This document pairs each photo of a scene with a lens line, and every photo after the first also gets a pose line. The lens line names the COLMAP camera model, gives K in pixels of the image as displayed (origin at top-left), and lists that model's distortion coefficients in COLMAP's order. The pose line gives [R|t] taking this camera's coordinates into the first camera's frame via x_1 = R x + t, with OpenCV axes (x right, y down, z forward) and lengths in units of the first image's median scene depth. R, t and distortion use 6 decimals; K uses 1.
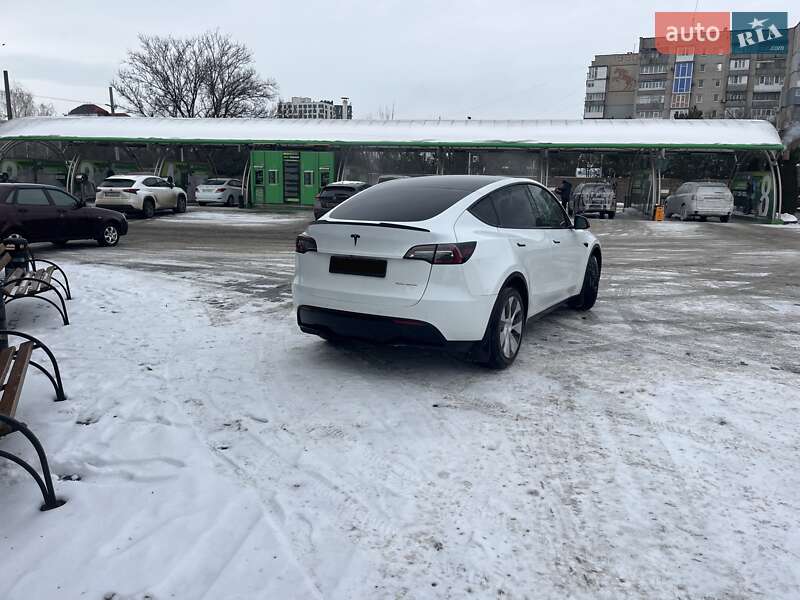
lens RADIAL K [[599.5, 0, 402.9], [0, 599.5, 298.5], [0, 0, 1]] dist [0.066765, -0.082784]
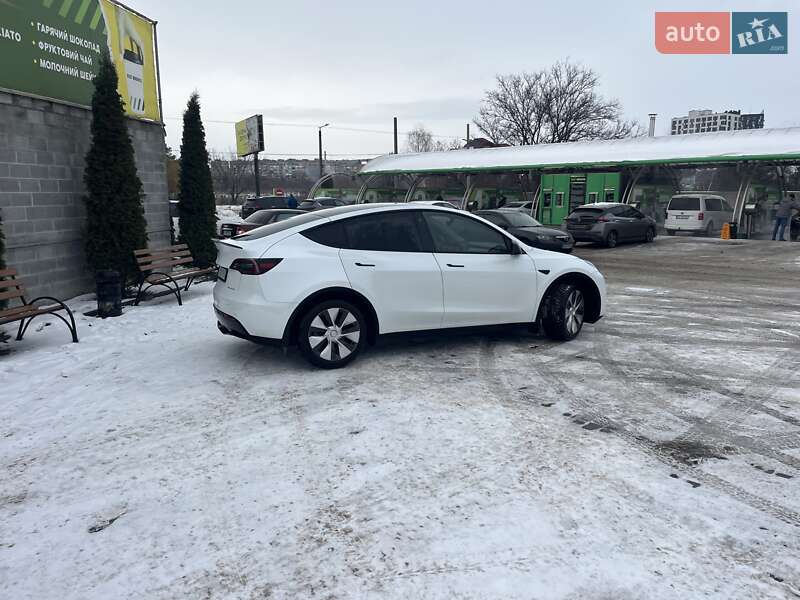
lens RADIAL K [[599.5, 0, 403.0], [0, 599.5, 292.5], [0, 0, 1]] dist [0.066765, -0.082784]
pose [[0.815973, 0.074081, -0.573324, 0.380643], [-0.098847, 0.995029, -0.012110, -0.012656], [0.569576, 0.066553, 0.819240, 0.048473]]
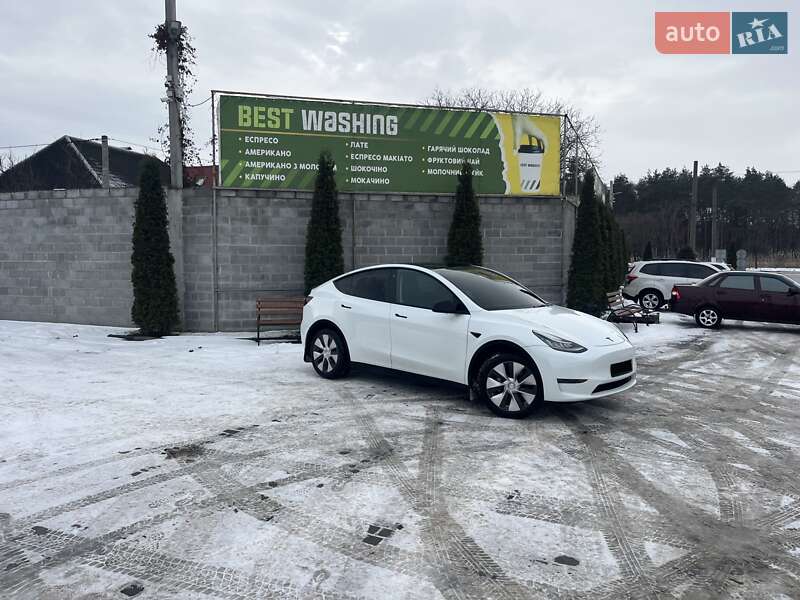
lens RADIAL K [[599.5, 0, 407.9], [0, 599.5, 293.8], [0, 0, 1]] dist [0.066765, -0.082784]
pose [[-0.213094, 0.043335, -0.976070, 0.690416], [-0.194700, 0.977095, 0.085887, -0.118200], [0.957436, 0.208343, -0.199776, 0.605920]]
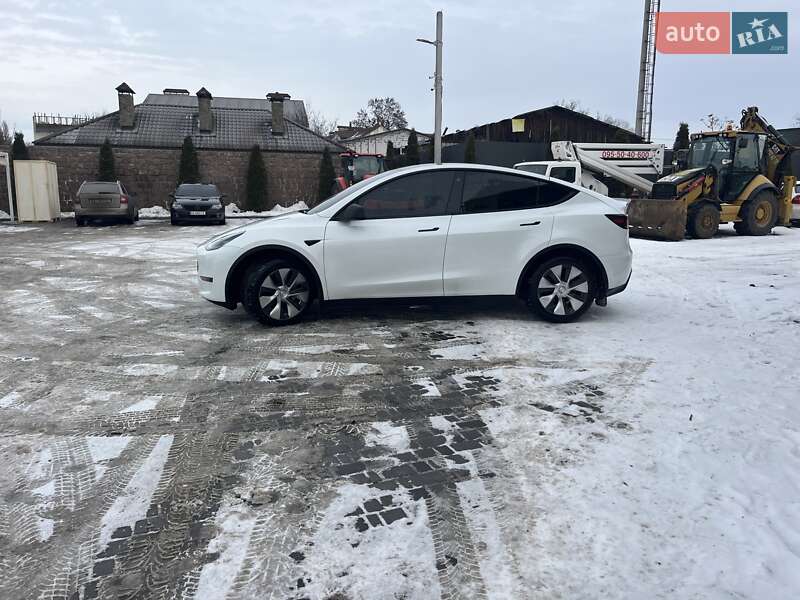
lens RADIAL K [[599.5, 0, 405.5], [0, 599.5, 297.1], [0, 0, 1]] dist [0.066765, -0.082784]
pose [[-0.584148, -0.161776, 0.795362, -0.371882], [0.140479, 0.944994, 0.295385, -0.151619], [-0.799398, 0.284279, -0.529290, 0.837086]]
